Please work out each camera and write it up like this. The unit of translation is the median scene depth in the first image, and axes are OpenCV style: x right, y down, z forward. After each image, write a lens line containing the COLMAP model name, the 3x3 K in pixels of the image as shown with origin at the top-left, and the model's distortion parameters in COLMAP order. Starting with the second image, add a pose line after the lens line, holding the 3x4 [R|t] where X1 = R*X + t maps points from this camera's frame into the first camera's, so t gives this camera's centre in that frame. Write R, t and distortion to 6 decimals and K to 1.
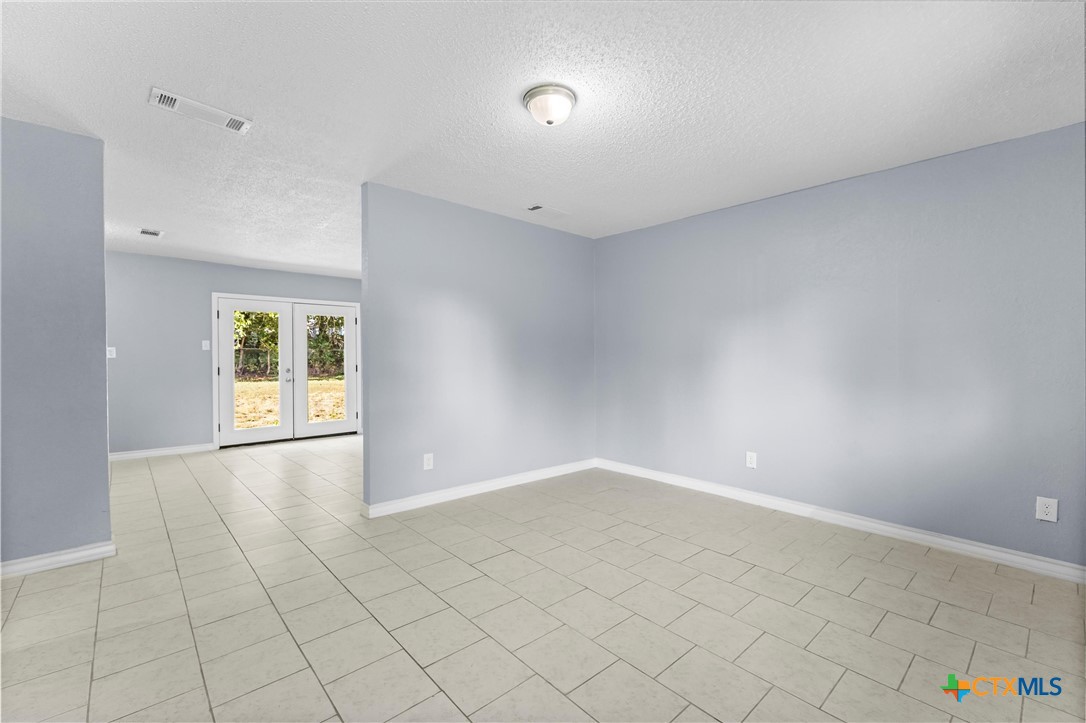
lens RADIAL K [[465.1, 0, 542.0], [0, 465.1, 360.0], [0, 0, 1]] dist [0.007219, -0.002008]
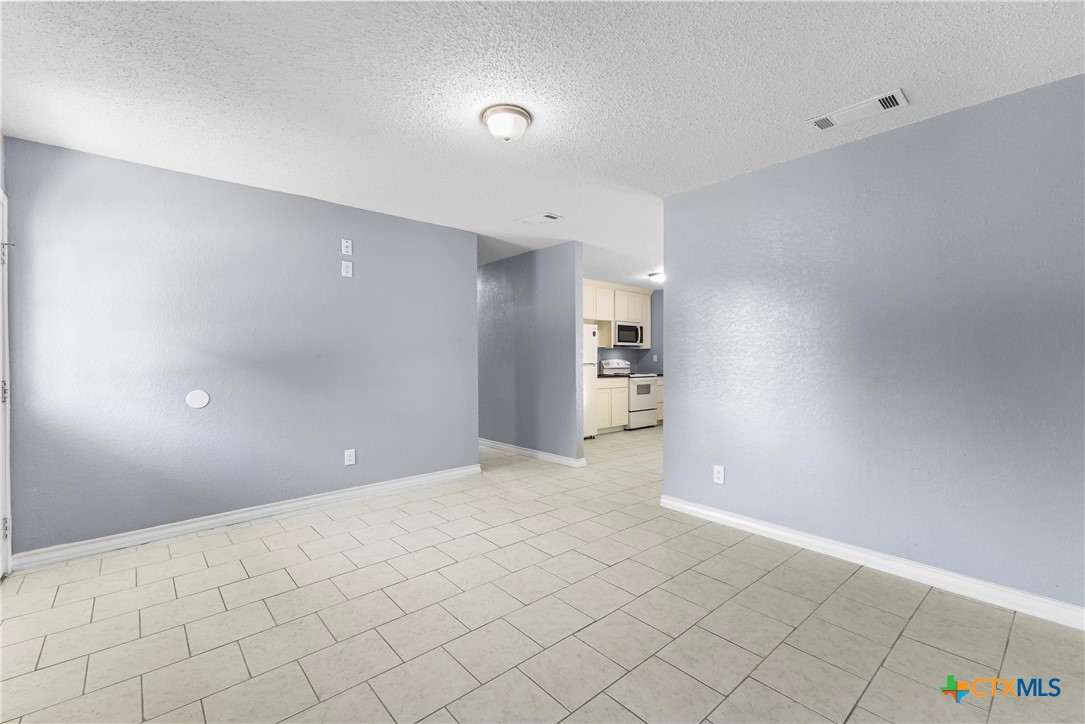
lens RADIAL K [[464.7, 0, 545.7], [0, 464.7, 361.2], [0, 0, 1]] dist [0.007219, -0.002008]
pose [[-0.010852, 0.008184, -0.999908, 0.683801], [-0.010042, 0.999915, 0.008293, -0.006423], [0.999891, 0.010132, -0.010769, 0.694654]]
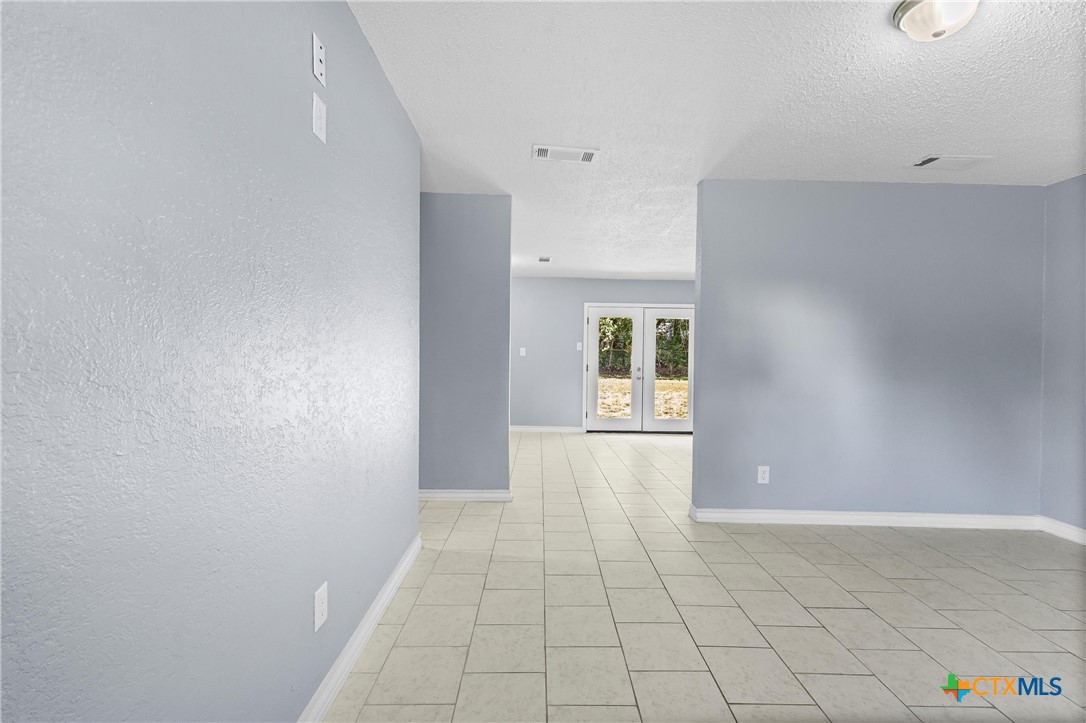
lens RADIAL K [[465.1, 0, 542.8], [0, 465.1, 359.7], [0, 0, 1]] dist [0.007219, -0.002008]
pose [[0.748227, 0.019352, -0.663161, 0.031019], [-0.022605, 0.999738, 0.003669, 0.001543], [0.663058, 0.012246, 0.748468, 0.040303]]
